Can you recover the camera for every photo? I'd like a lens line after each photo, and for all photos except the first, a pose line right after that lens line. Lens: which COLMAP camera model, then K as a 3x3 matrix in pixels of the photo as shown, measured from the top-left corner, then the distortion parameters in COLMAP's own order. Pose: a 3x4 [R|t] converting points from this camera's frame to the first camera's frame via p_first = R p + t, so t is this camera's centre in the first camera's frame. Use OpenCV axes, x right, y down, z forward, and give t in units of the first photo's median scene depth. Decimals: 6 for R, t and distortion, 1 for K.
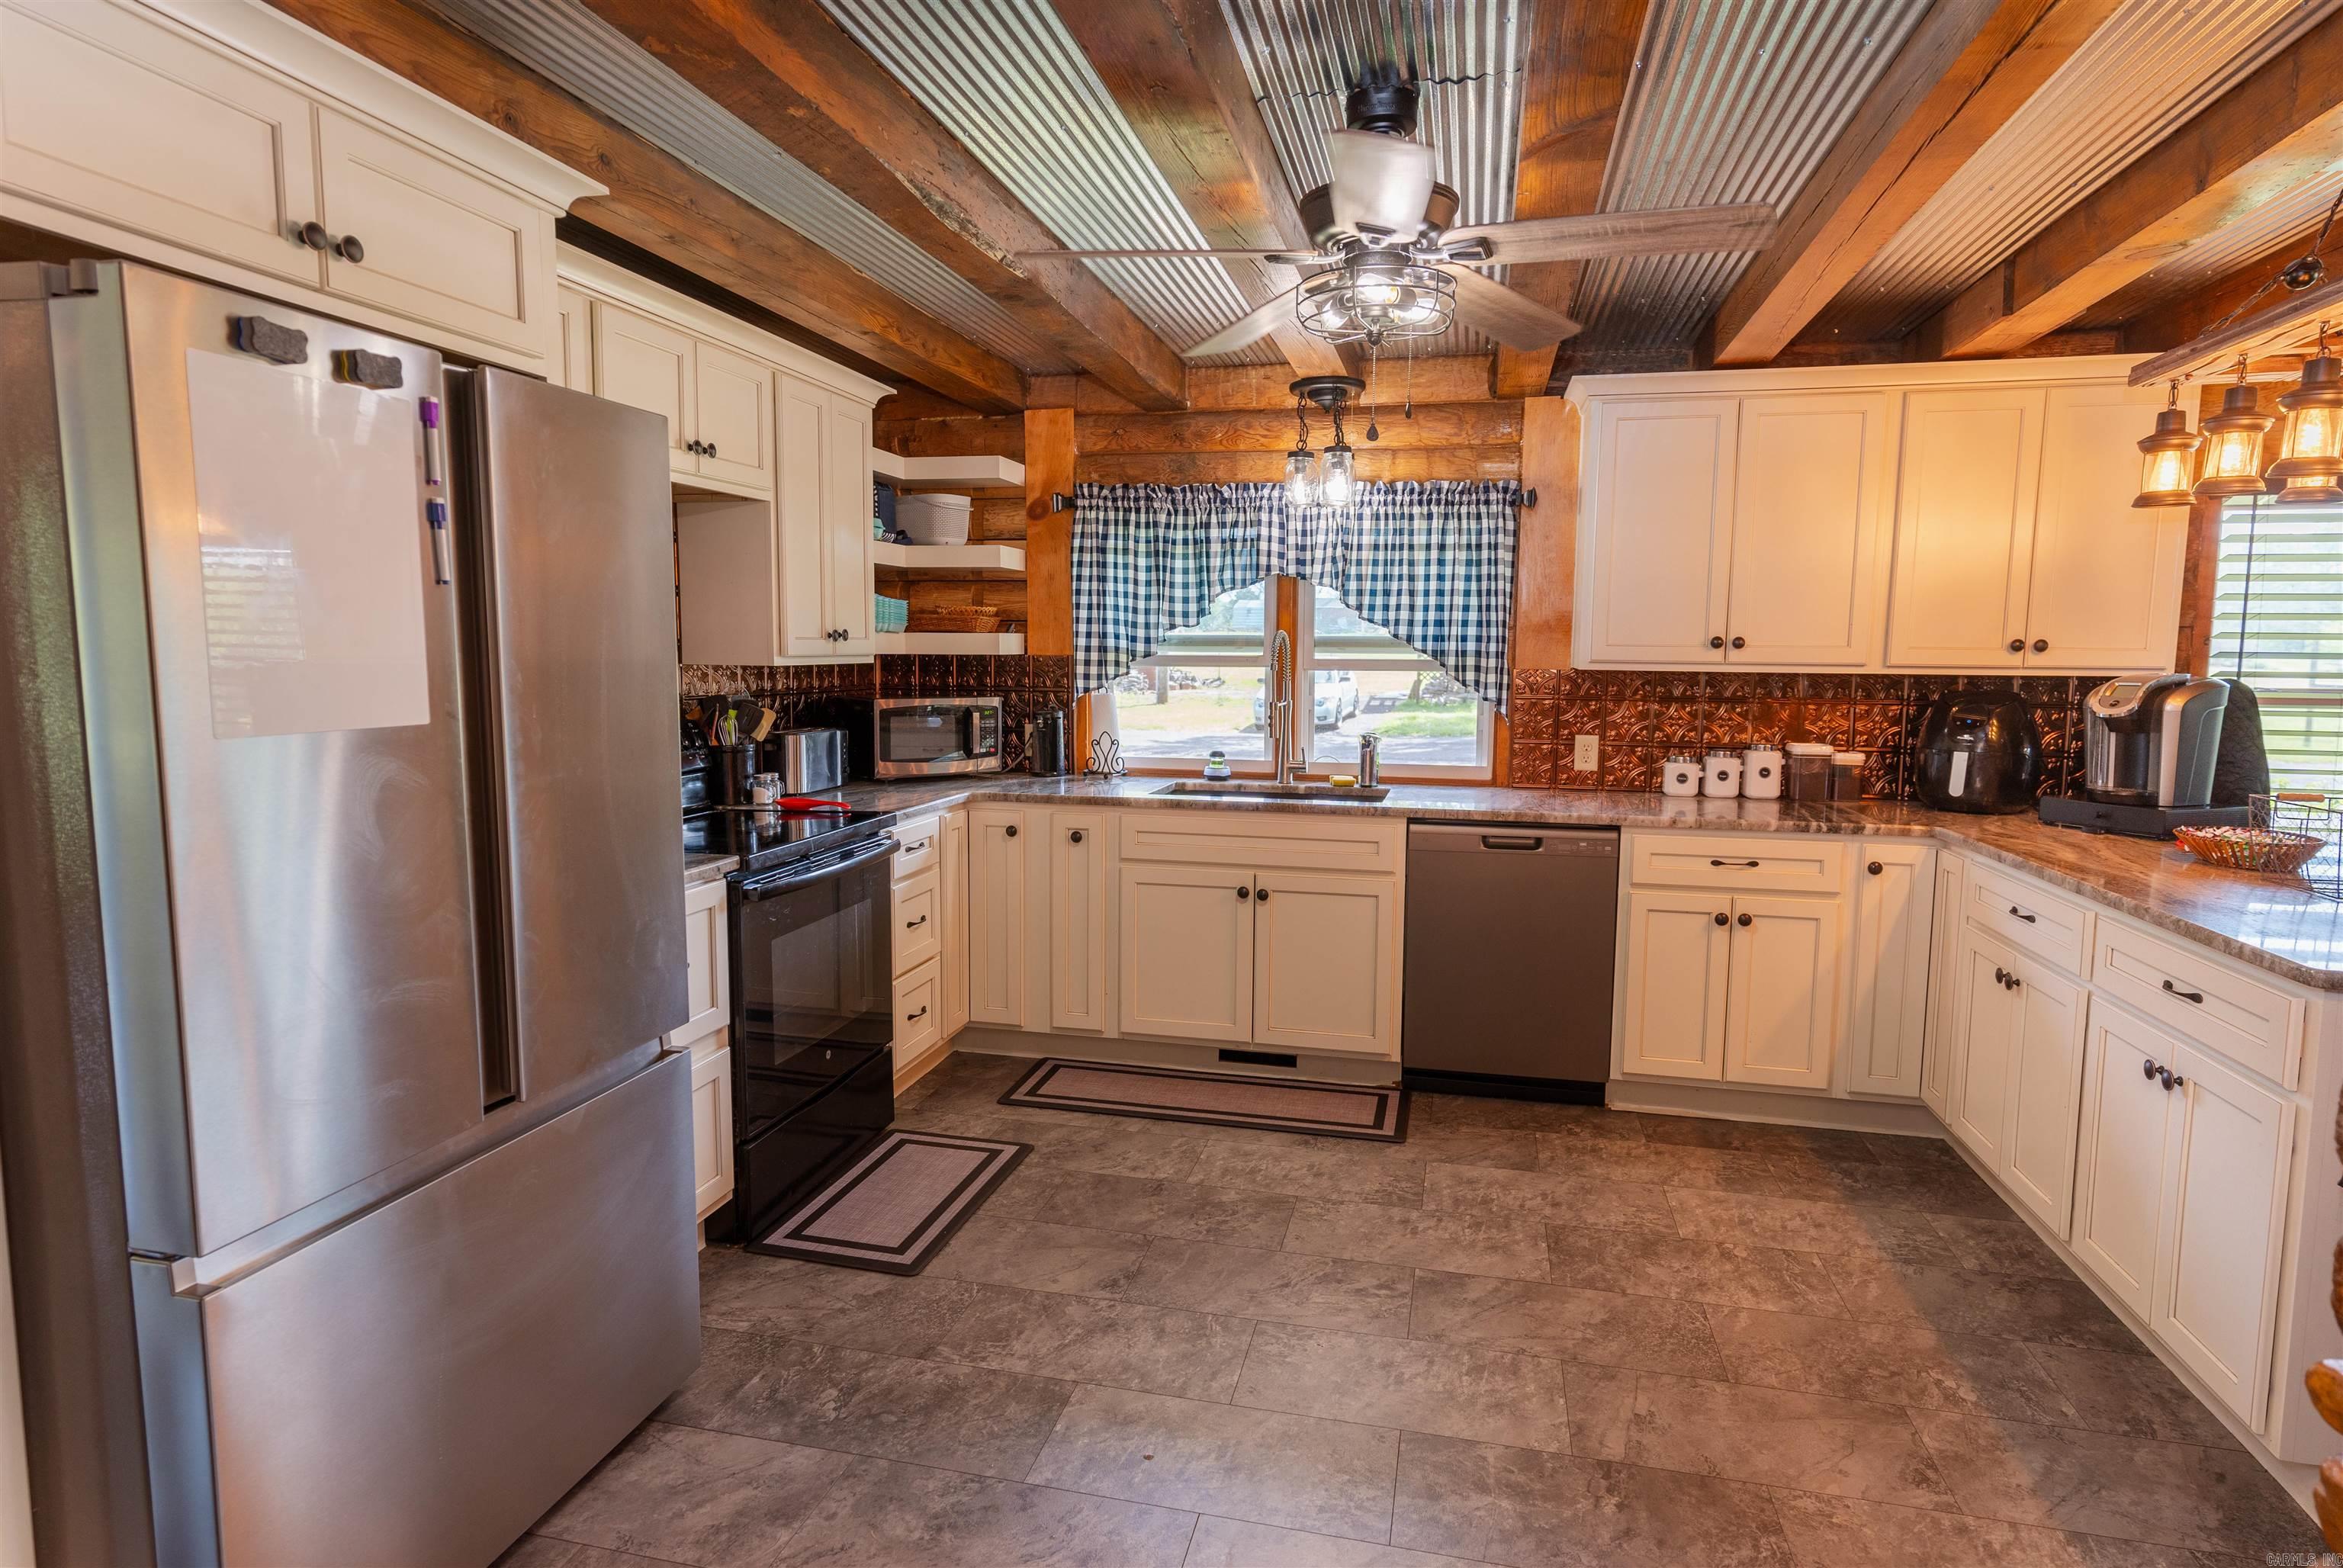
lens RADIAL K [[1260.3, 0, 1172.3], [0, 1260.3, 774.4], [0, 0, 1]] dist [0.000734, 0.000585]
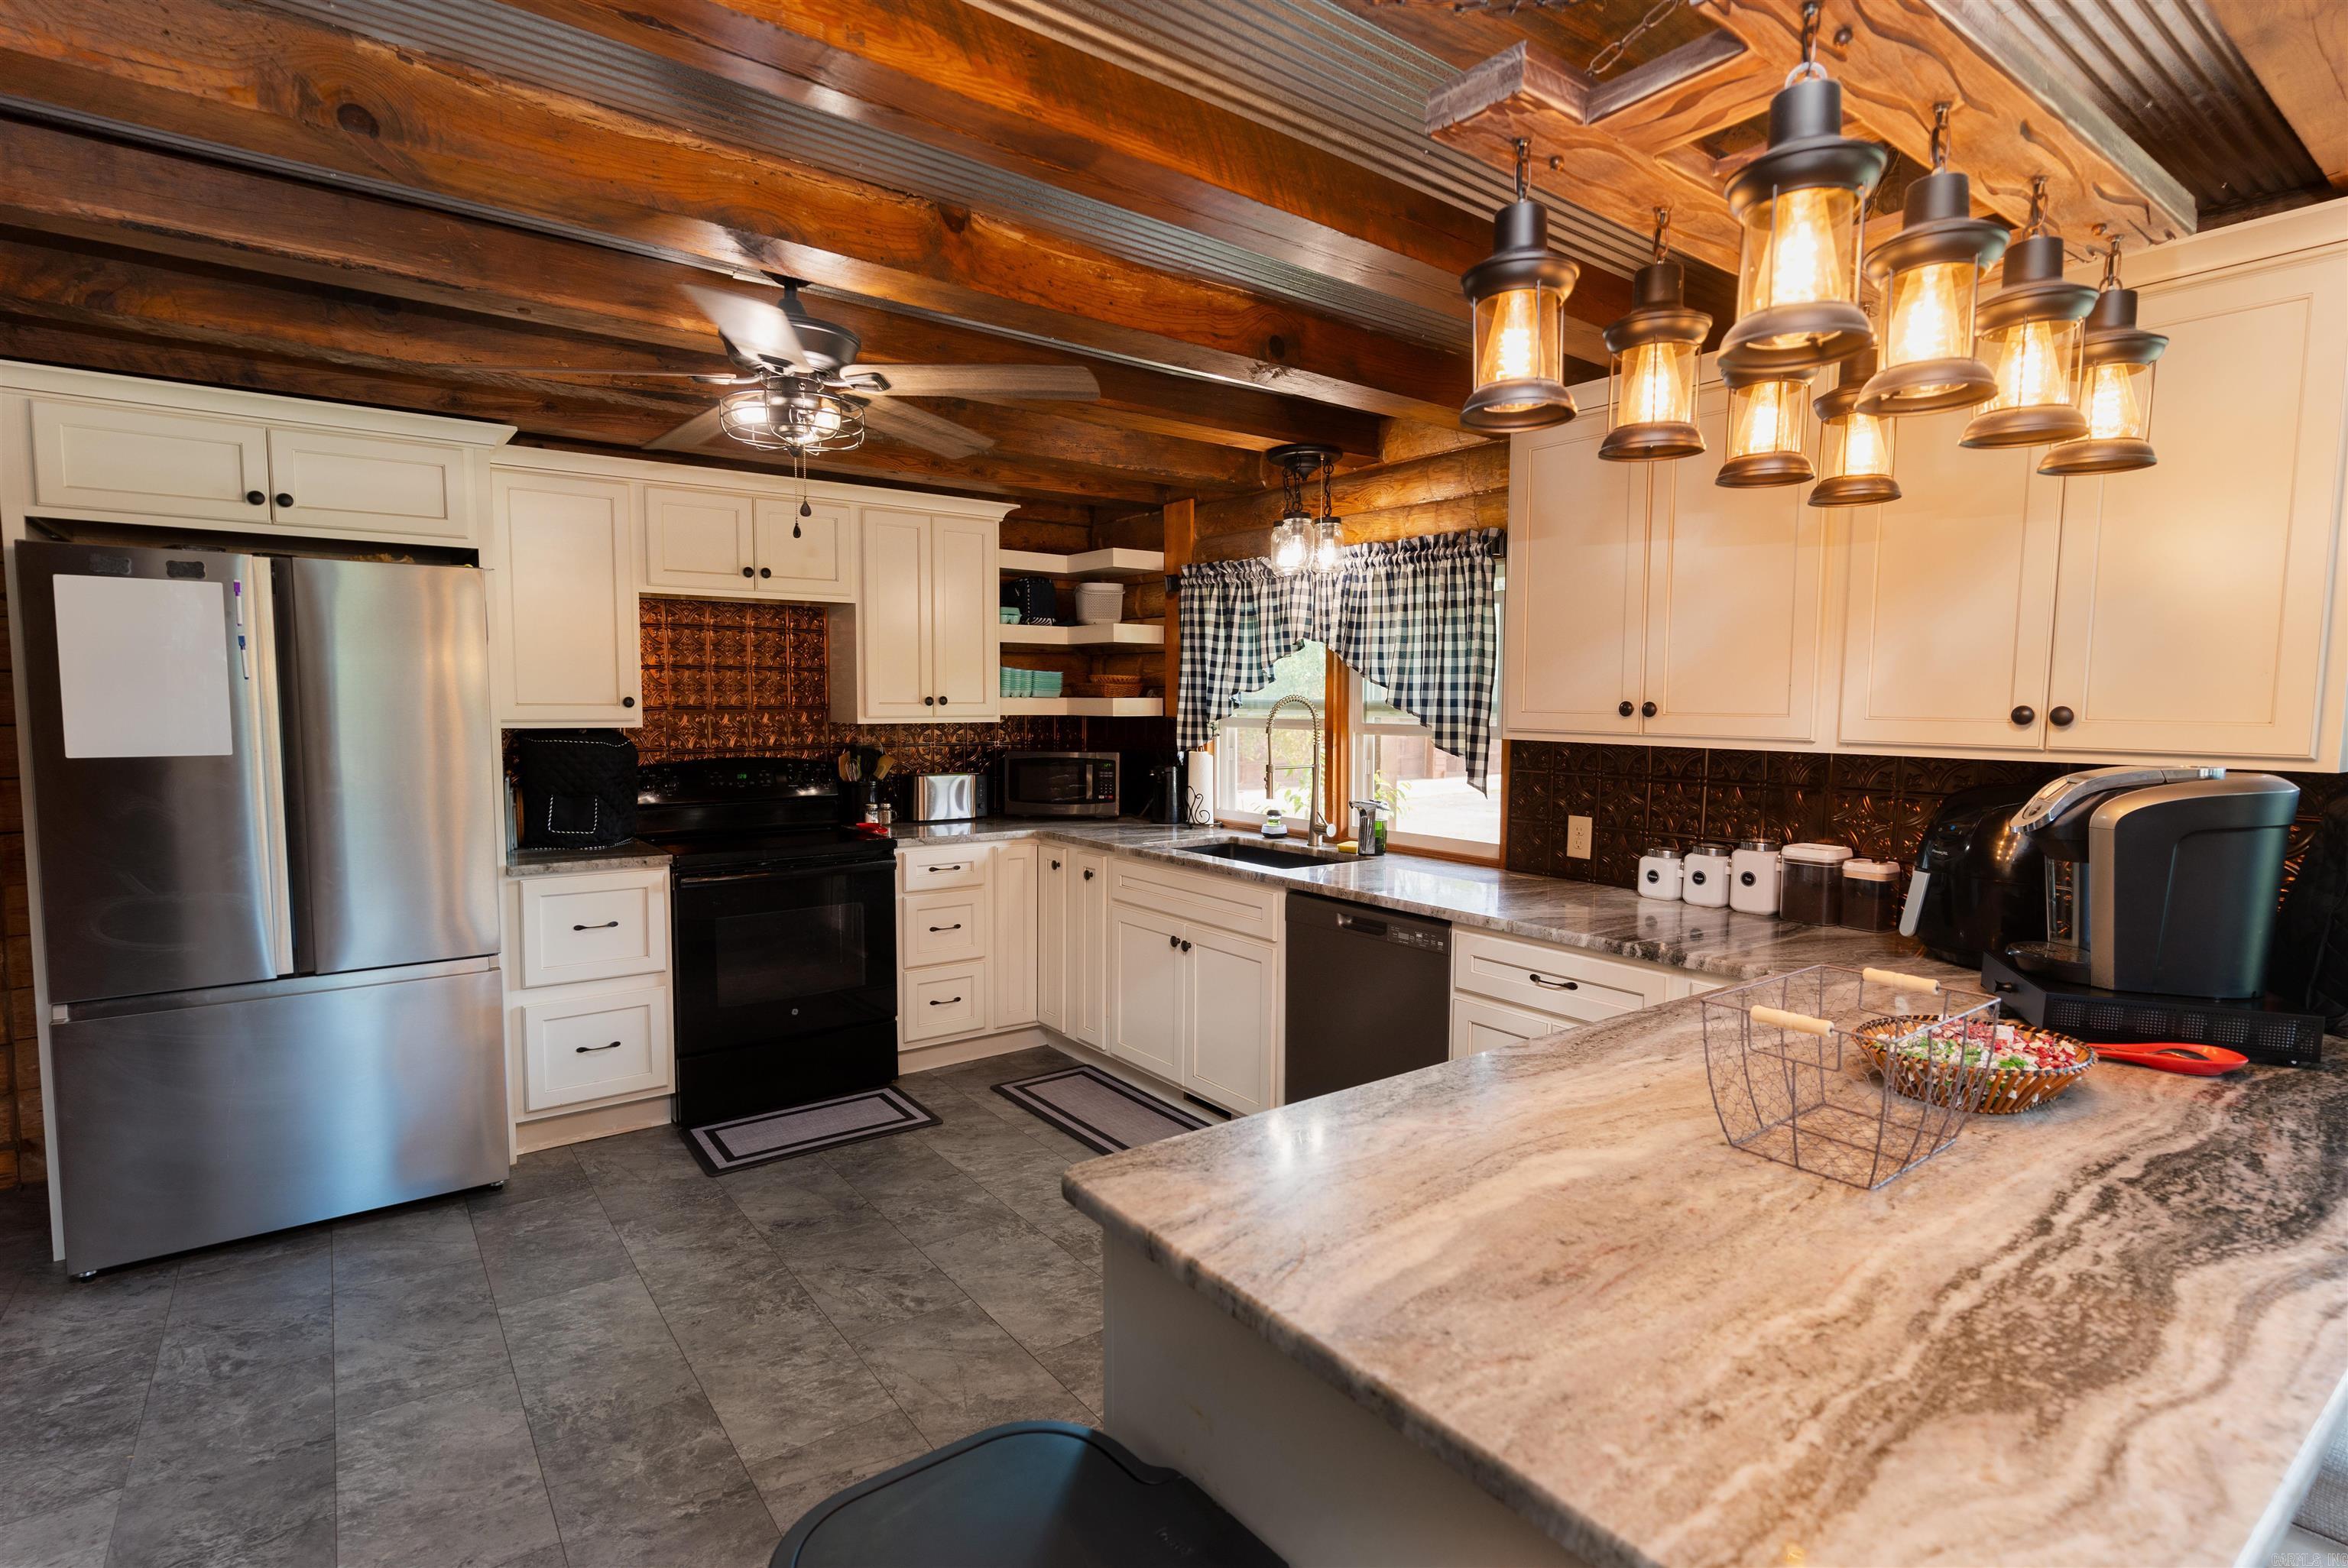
lens RADIAL K [[1131.1, 0, 1174.0], [0, 1131.1, 784.0], [0, 0, 1]] dist [0.000134, -0.000346]
pose [[0.769396, 0.046323, -0.637090, 0.636362], [-0.066280, 0.997773, -0.007496, -0.030669], [0.635324, 0.047994, 0.770753, 0.249361]]
